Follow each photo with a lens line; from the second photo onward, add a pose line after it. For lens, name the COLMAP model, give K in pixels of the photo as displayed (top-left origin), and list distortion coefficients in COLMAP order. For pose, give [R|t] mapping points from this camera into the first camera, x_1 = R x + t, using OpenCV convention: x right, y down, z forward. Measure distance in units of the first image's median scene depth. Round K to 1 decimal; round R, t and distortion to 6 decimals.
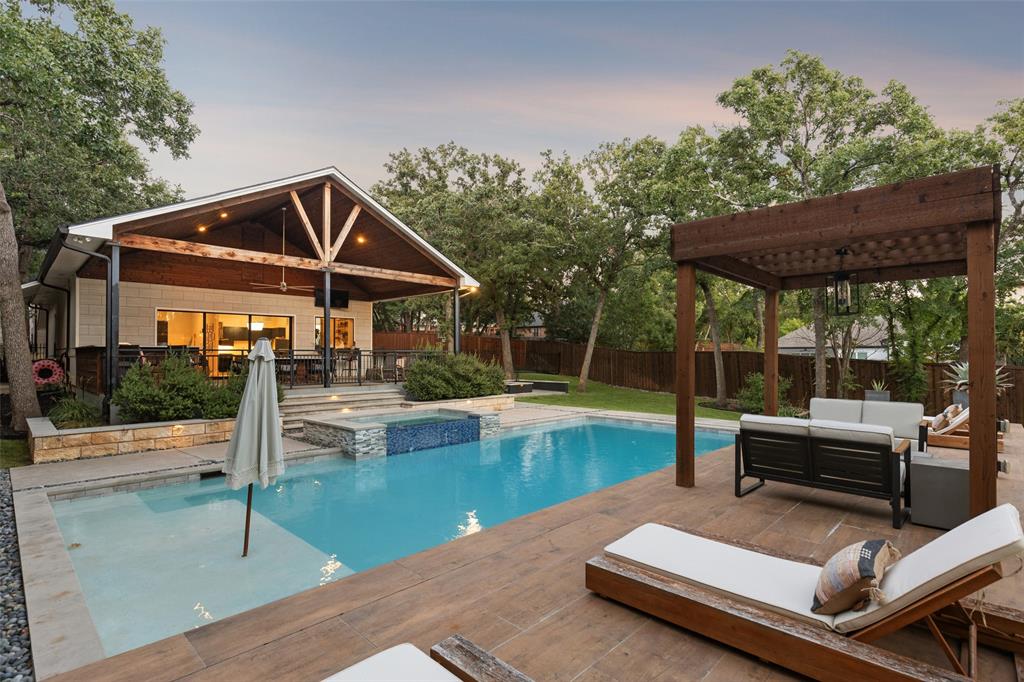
lens RADIAL K [[494.4, 0, 512.4], [0, 494.4, 348.6], [0, 0, 1]] dist [0.004006, 0.000436]
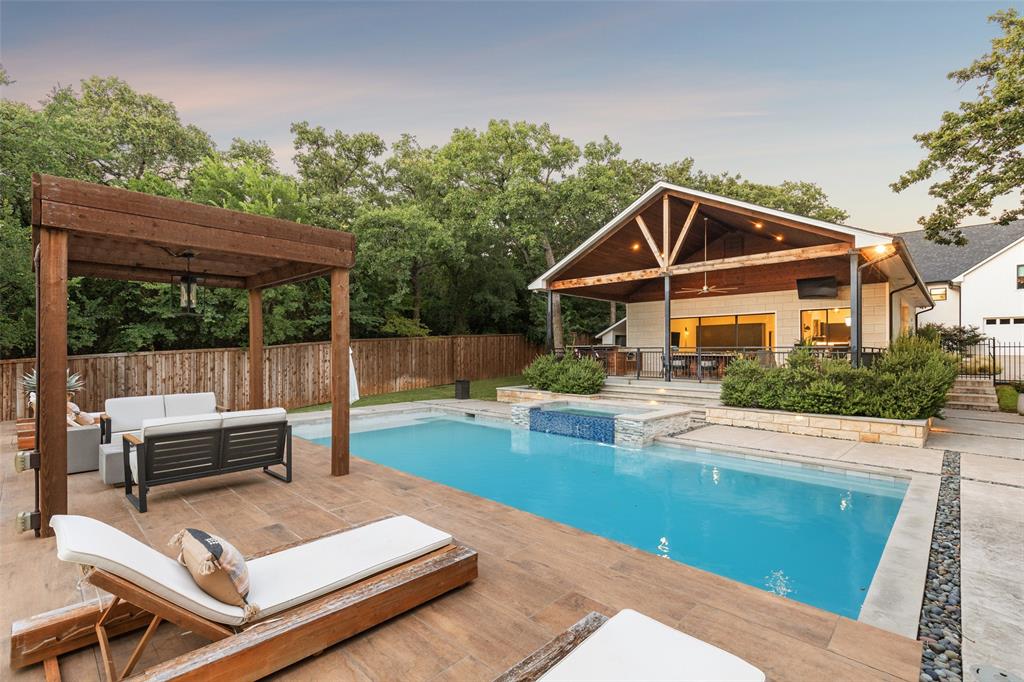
lens RADIAL K [[465.5, 0, 513.5], [0, 465.5, 346.8], [0, 0, 1]] dist [-0.000712, -0.000093]
pose [[-0.004149, -0.009628, -0.999945, 0.670910], [0.011221, 0.999890, -0.009674, 0.007807], [0.999928, -0.011260, -0.004040, 0.674205]]
